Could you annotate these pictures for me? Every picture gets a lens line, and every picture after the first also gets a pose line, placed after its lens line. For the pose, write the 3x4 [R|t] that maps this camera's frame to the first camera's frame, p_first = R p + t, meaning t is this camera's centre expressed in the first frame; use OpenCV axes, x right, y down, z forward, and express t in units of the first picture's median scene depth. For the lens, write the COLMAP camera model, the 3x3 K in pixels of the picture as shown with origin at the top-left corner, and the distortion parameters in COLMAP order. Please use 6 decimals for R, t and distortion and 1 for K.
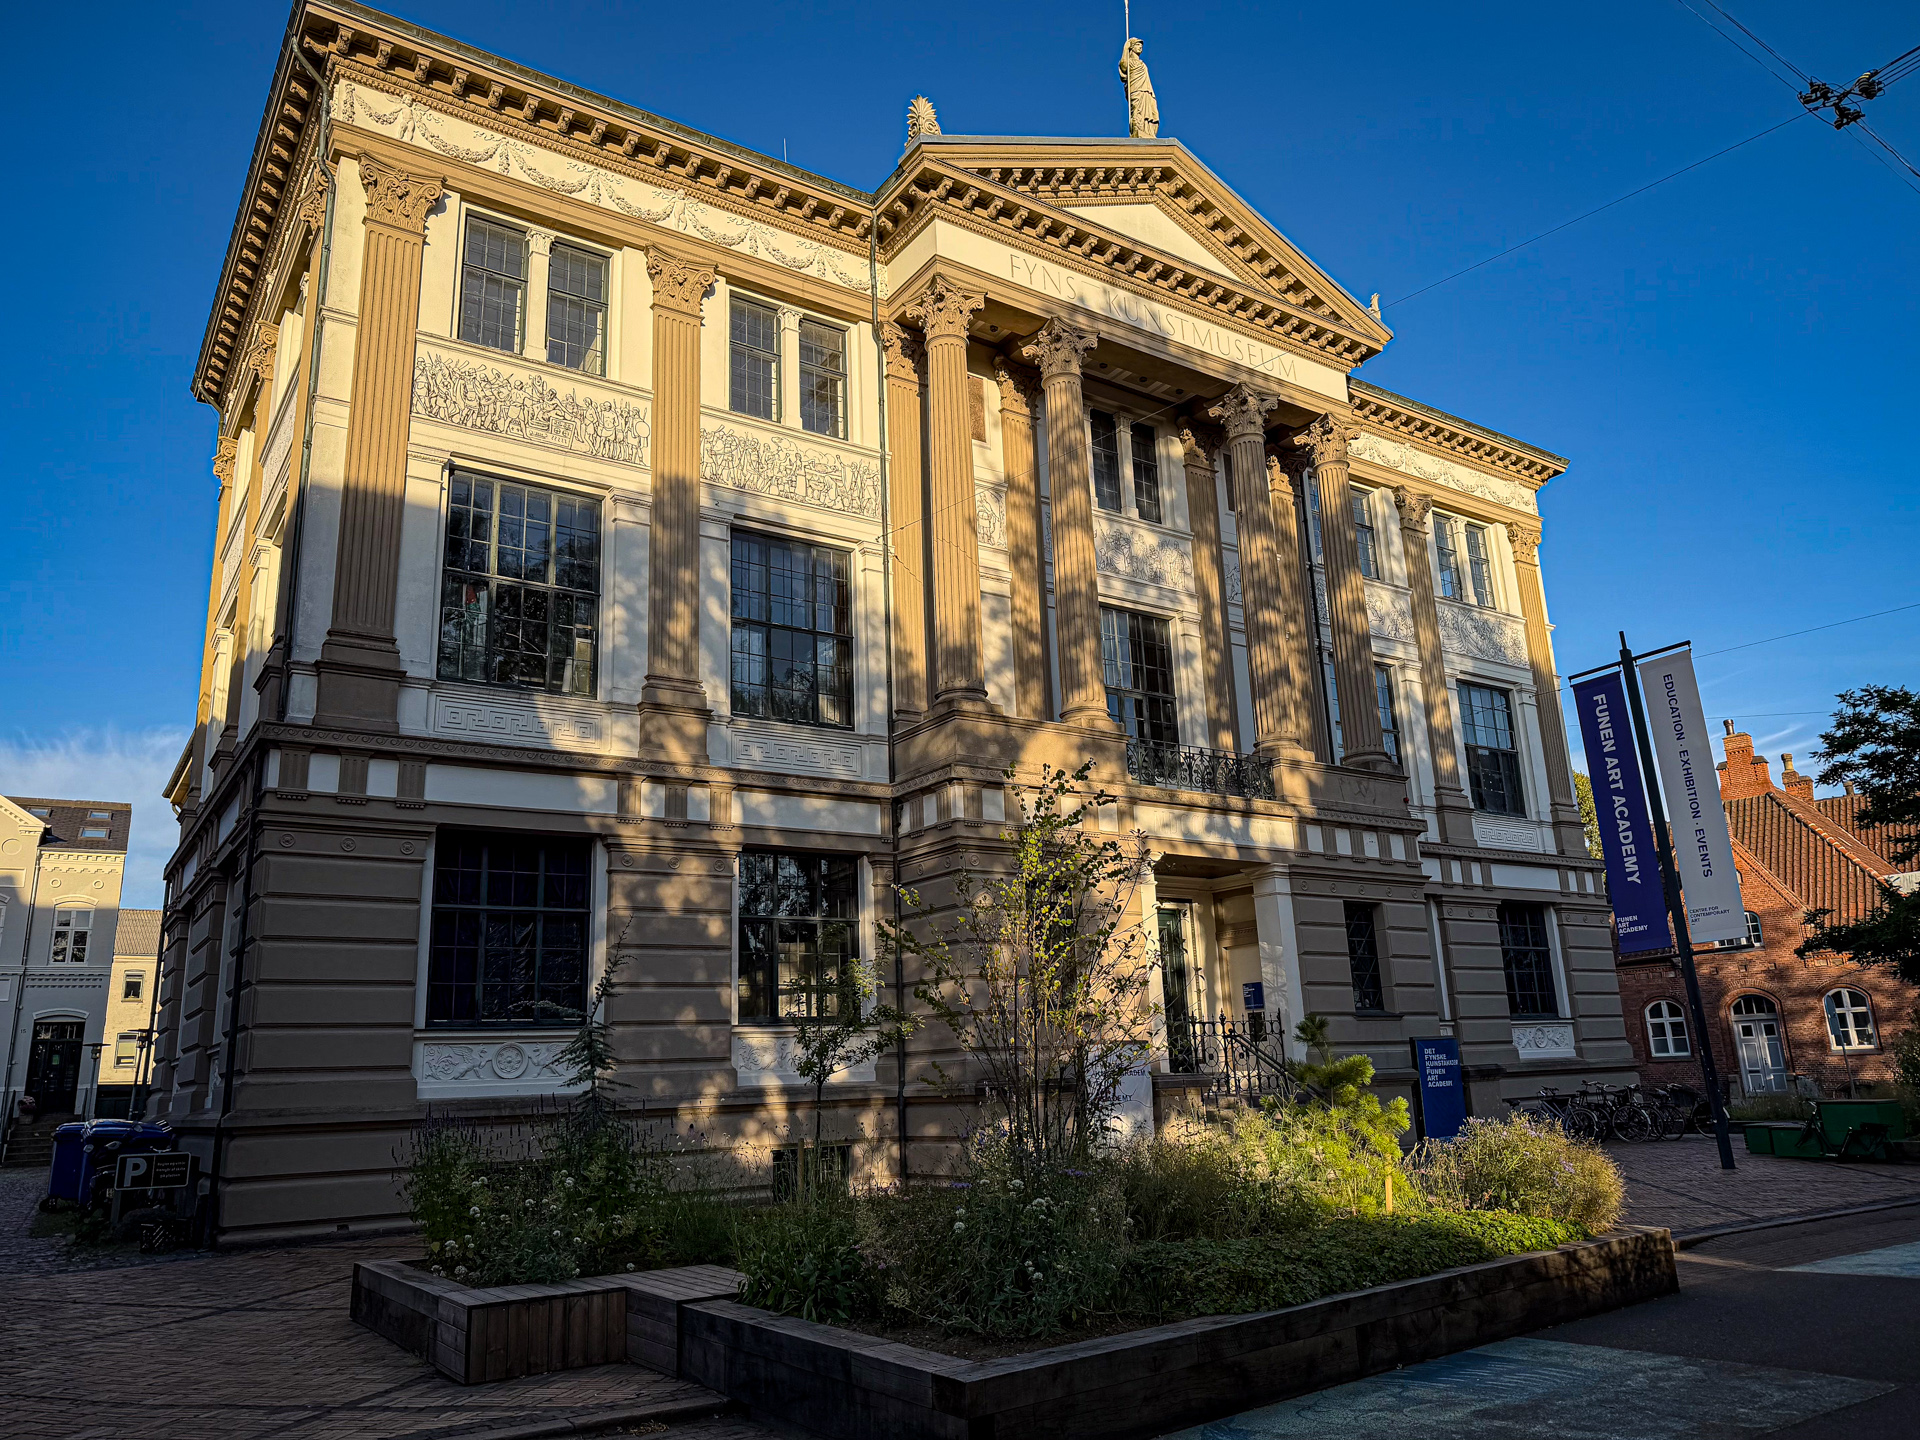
lens RADIAL K [[1350.2, 0, 969.9], [0, 1350.2, 730.4], [0, 0, 1]] dist [0.007708, -0.004777]
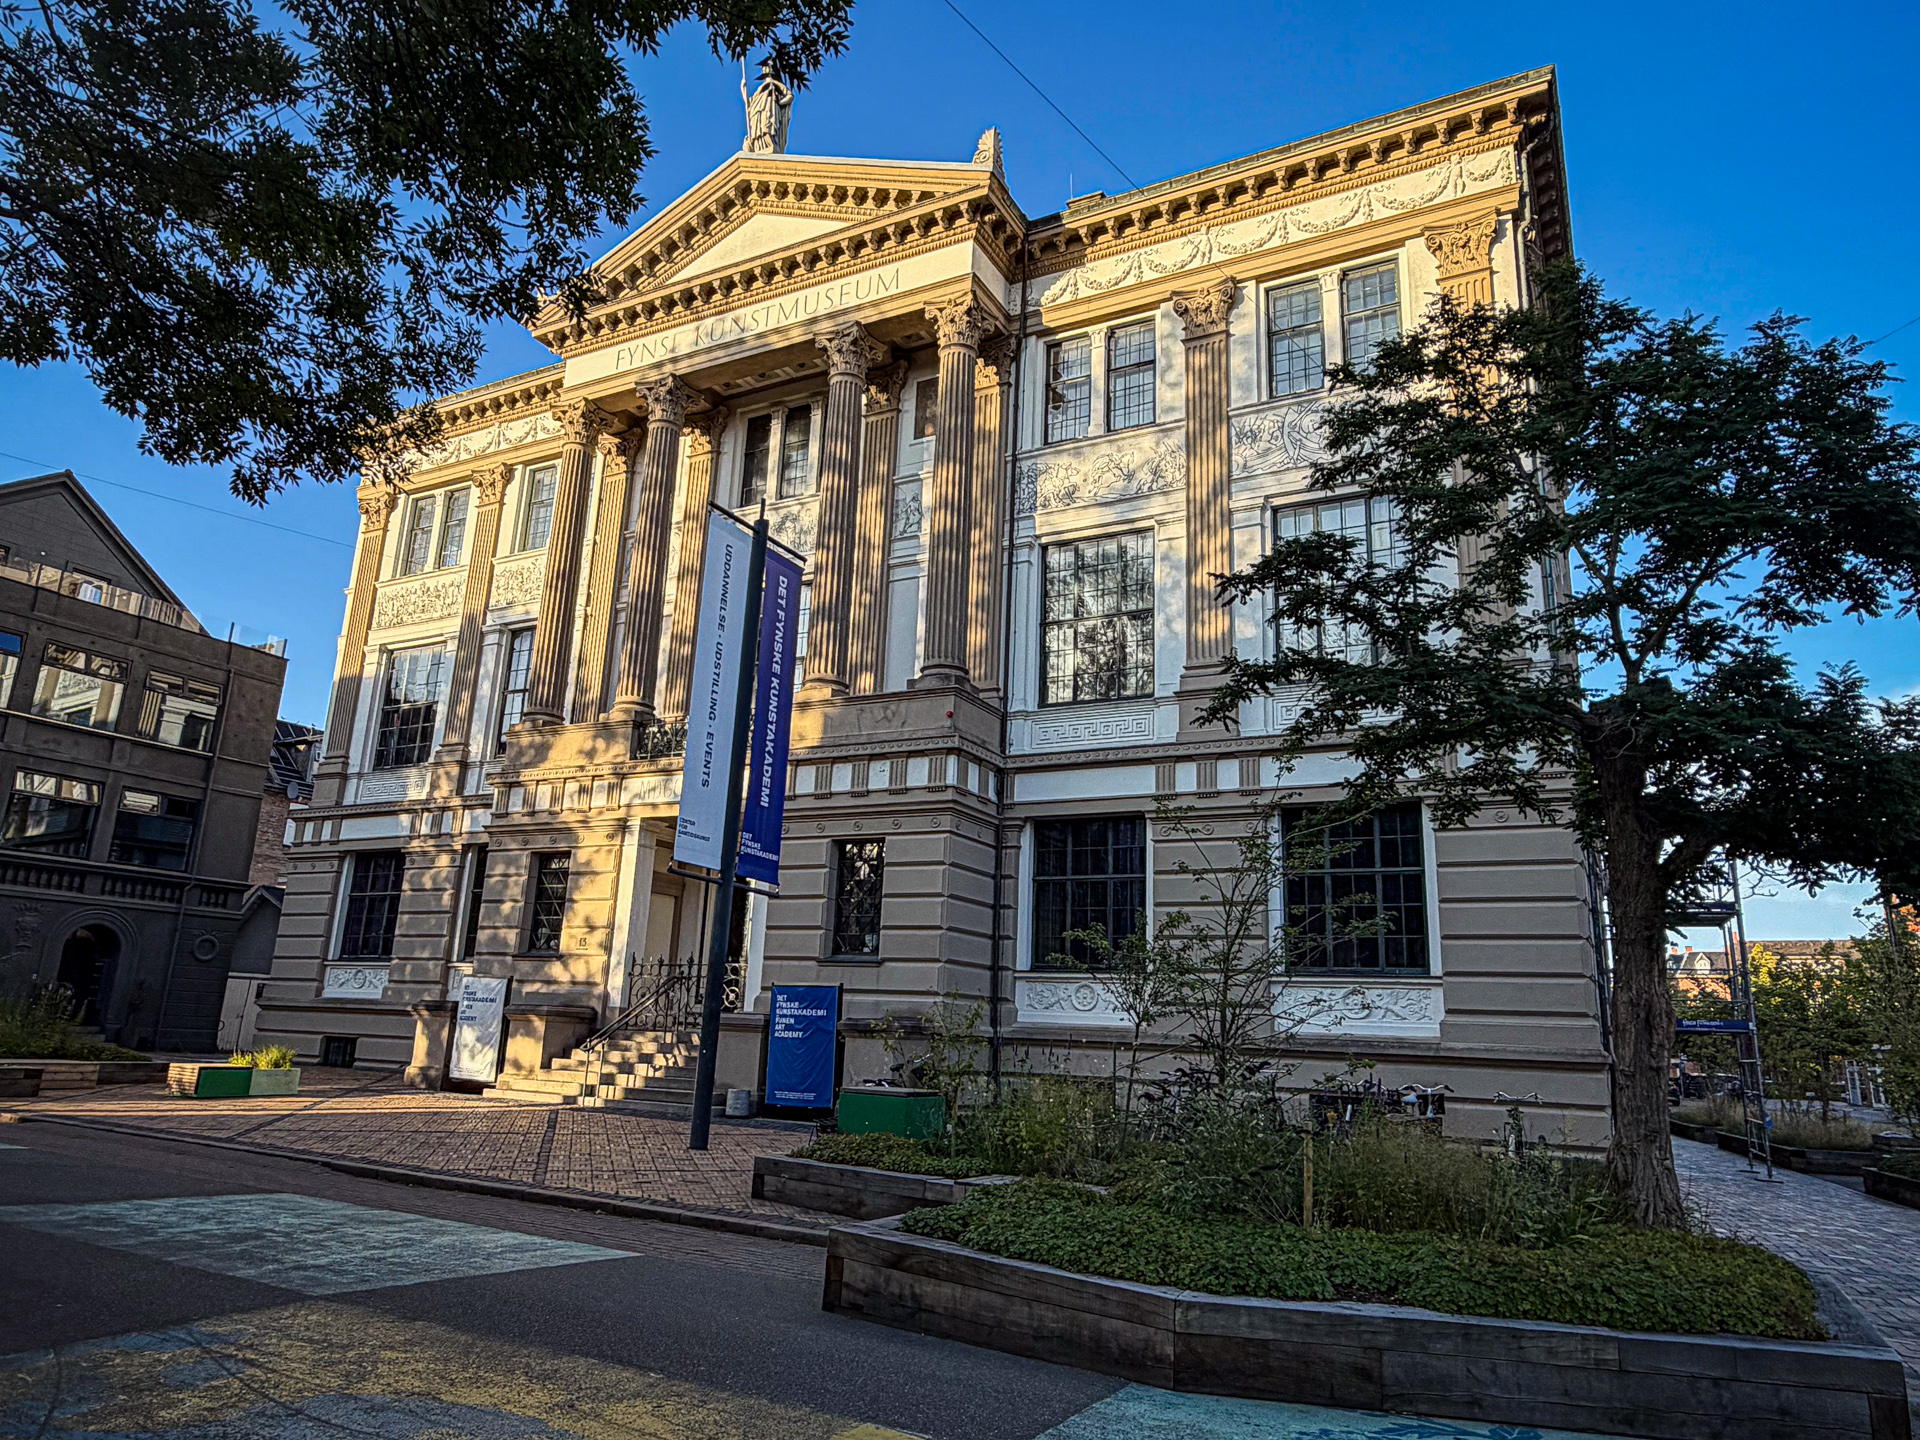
lens RADIAL K [[1169.4, 0, 964.2], [0, 1169.4, 726.9], [0, 0, 1]] dist [0.009922, 0.002904]
pose [[0.480790, -0.162729, -0.861603, 1.036771], [0.168629, 0.981445, -0.091265, 0.139478], [0.860468, -0.101412, 0.499310, 0.680981]]
